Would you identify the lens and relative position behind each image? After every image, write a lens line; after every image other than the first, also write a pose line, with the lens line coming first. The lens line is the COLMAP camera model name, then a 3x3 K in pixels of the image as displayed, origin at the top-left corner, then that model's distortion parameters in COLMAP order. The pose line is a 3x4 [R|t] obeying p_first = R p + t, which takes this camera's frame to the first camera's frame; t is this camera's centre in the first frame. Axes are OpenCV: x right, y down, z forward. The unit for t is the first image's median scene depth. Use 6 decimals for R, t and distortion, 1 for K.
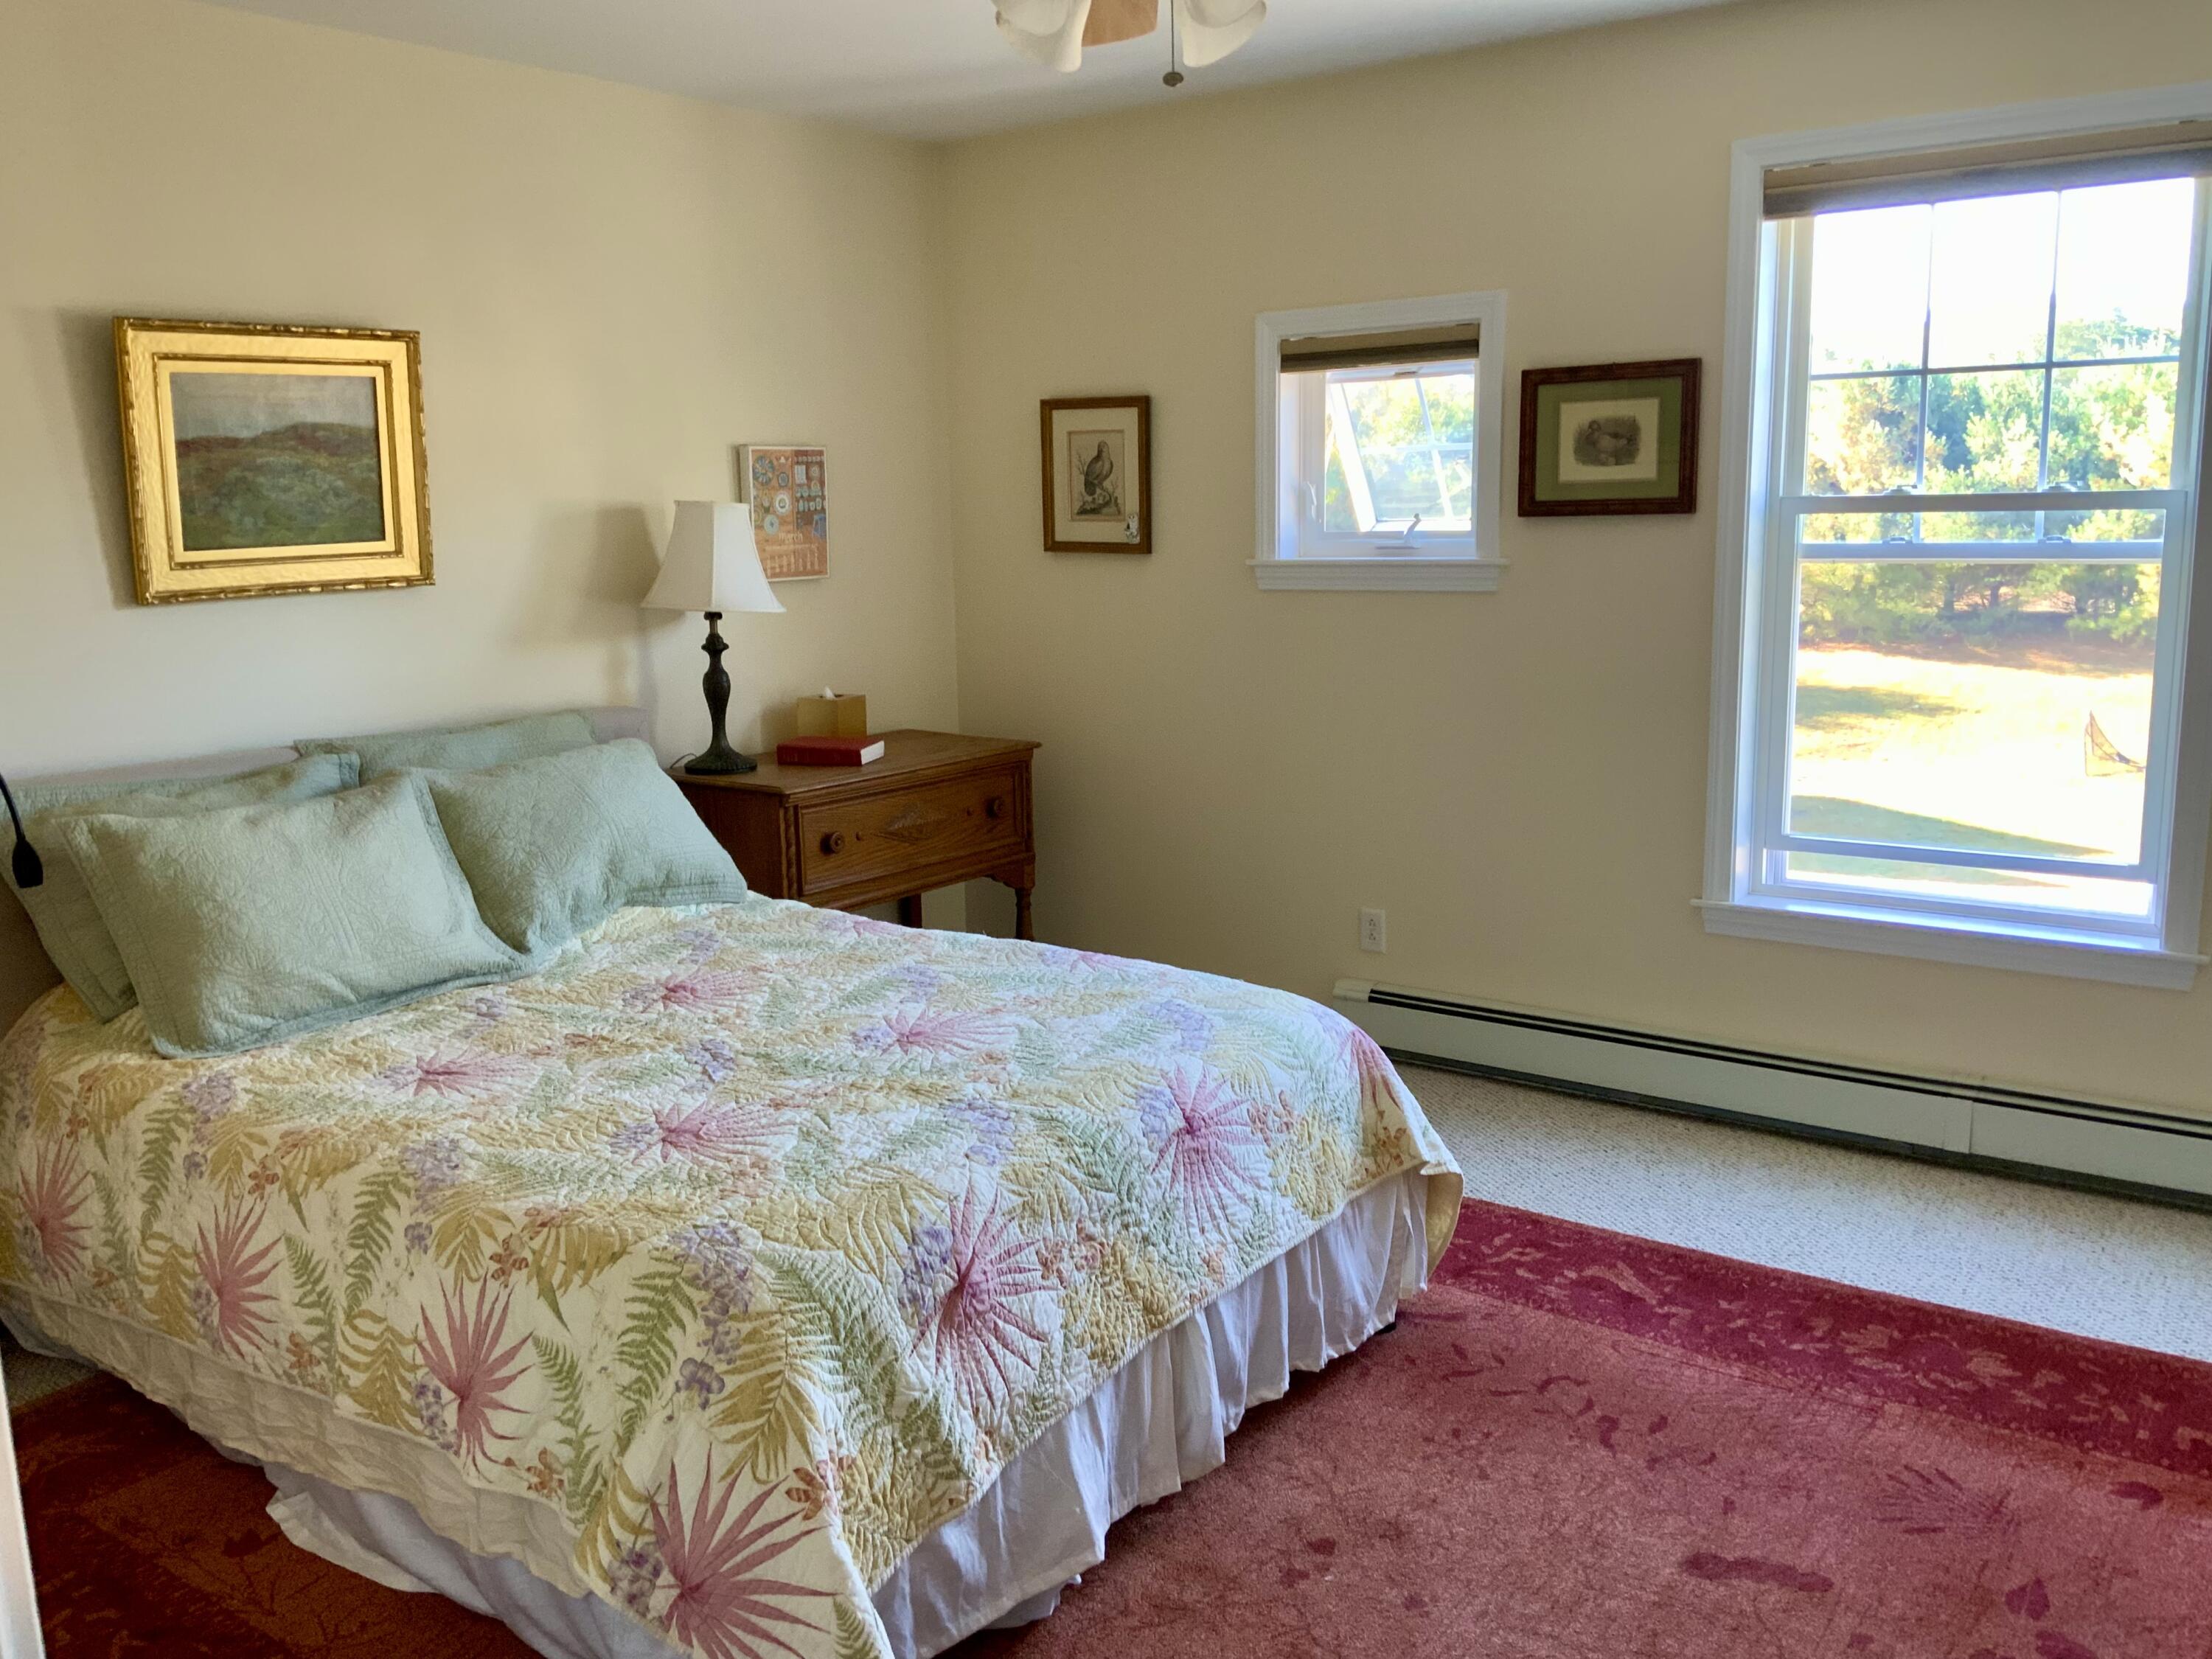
lens RADIAL K [[1826.3, 0, 1106.0], [0, 1826.3, 829.5], [0, 0, 1]] dist [0.110088, -0.232491]
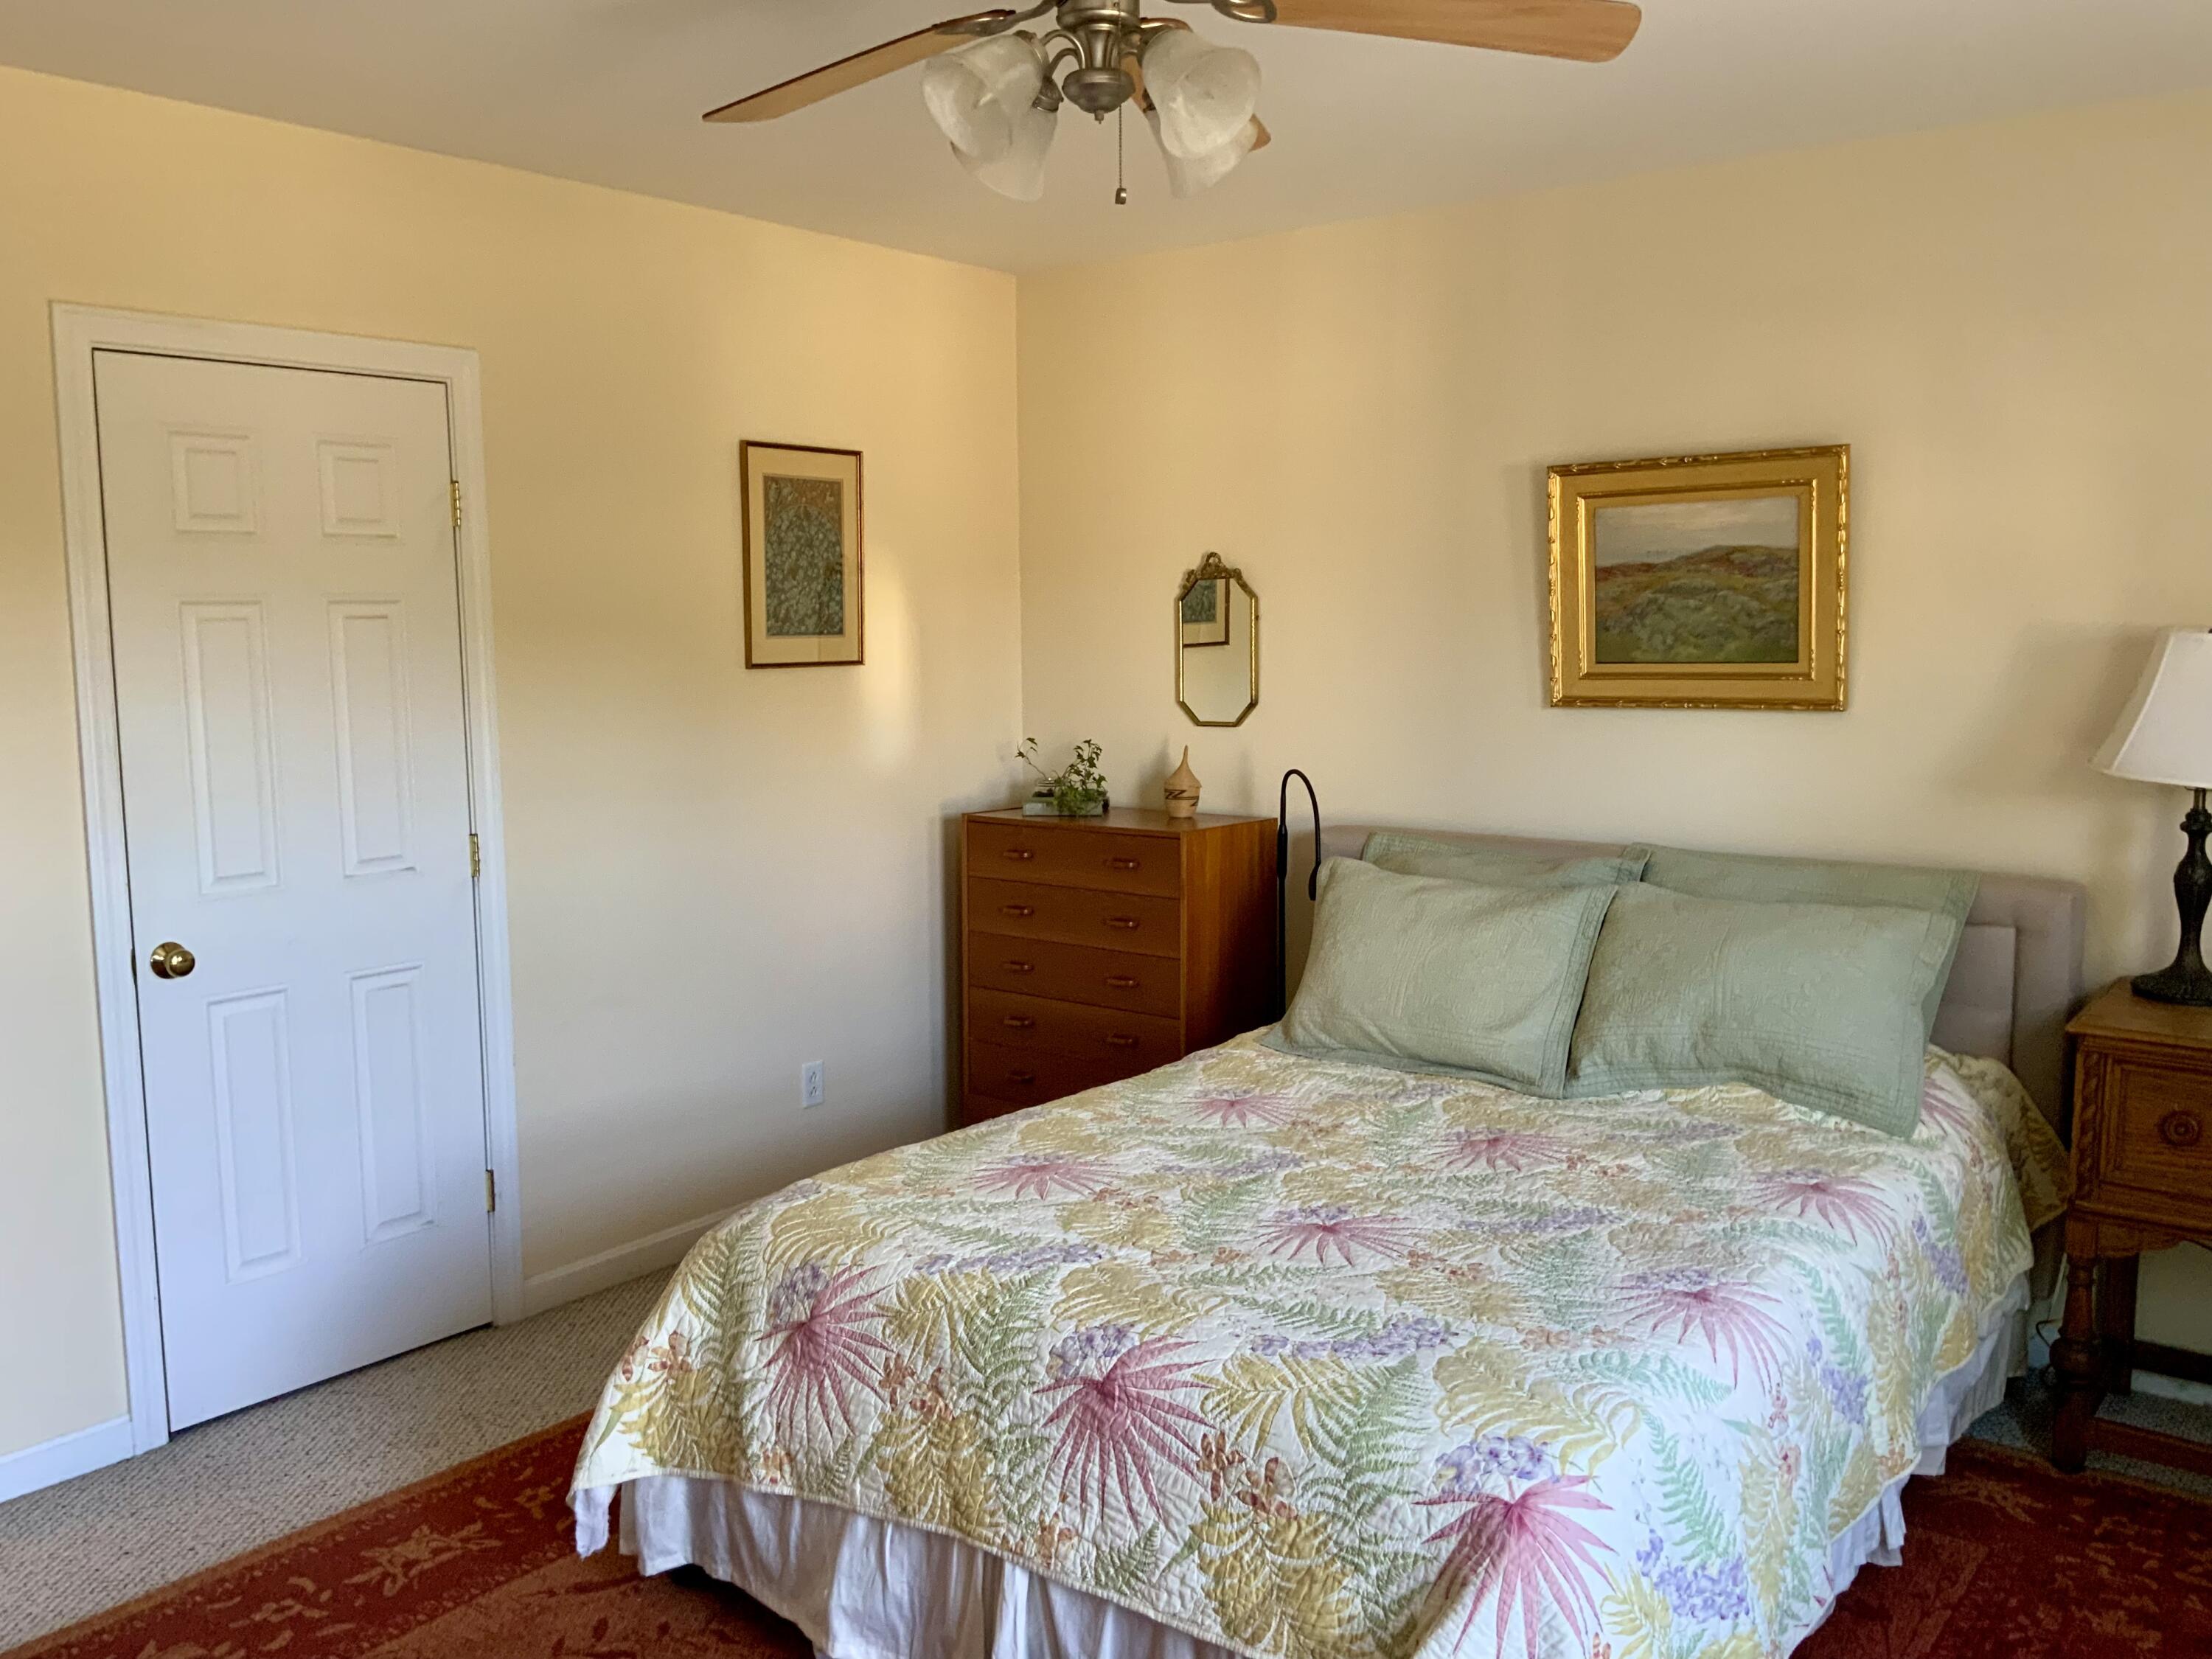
lens RADIAL K [[1826.3, 0, 1106.0], [0, 1826.3, 829.5], [0, 0, 1]] dist [0.110088, -0.232491]
pose [[-0.030306, 0.143010, -0.989257, 0.750811], [-0.170862, 0.974403, 0.146097, -0.190068], [0.984829, 0.173454, -0.005095, 0.836631]]
